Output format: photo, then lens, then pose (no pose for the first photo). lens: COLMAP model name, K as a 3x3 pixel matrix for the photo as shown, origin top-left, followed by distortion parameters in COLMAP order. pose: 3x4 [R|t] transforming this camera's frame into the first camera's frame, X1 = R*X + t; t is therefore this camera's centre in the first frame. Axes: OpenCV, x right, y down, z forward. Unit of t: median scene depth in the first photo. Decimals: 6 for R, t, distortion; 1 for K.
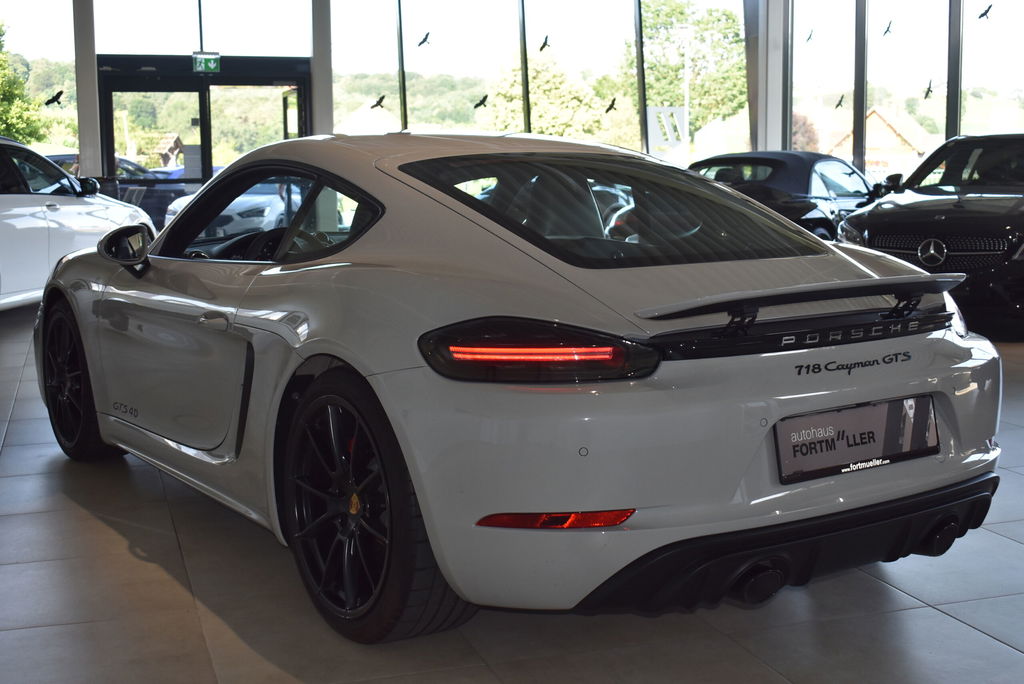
lens RADIAL K [[1339.0, 0, 513.0], [0, 1339.0, 343.3], [0, 0, 1]] dist [-0.008959, 0.000000]
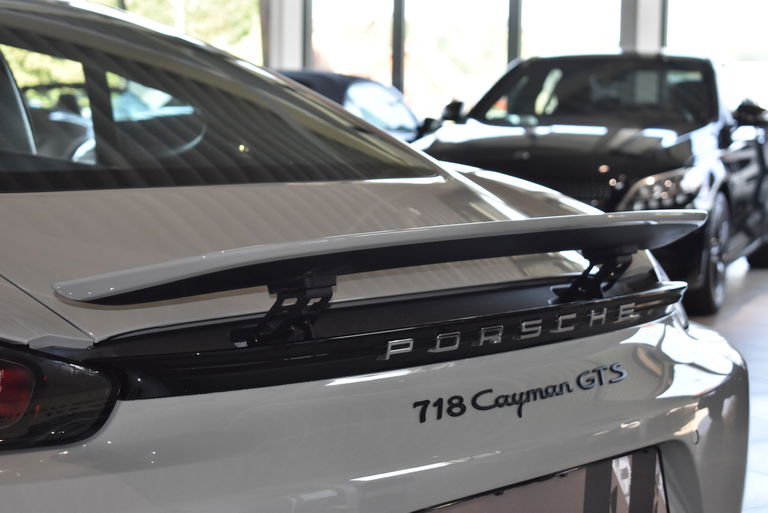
lens RADIAL K [[1575.6, 0, 384.7], [0, 1575.6, 257.1], [0, 0, 1]] dist [0.053189, 0.000000]
pose [[0.967070, 0.002091, 0.254500, 0.060549], [0.007833, 0.999248, -0.037971, -0.011952], [-0.254388, 0.038714, 0.966327, 0.455950]]
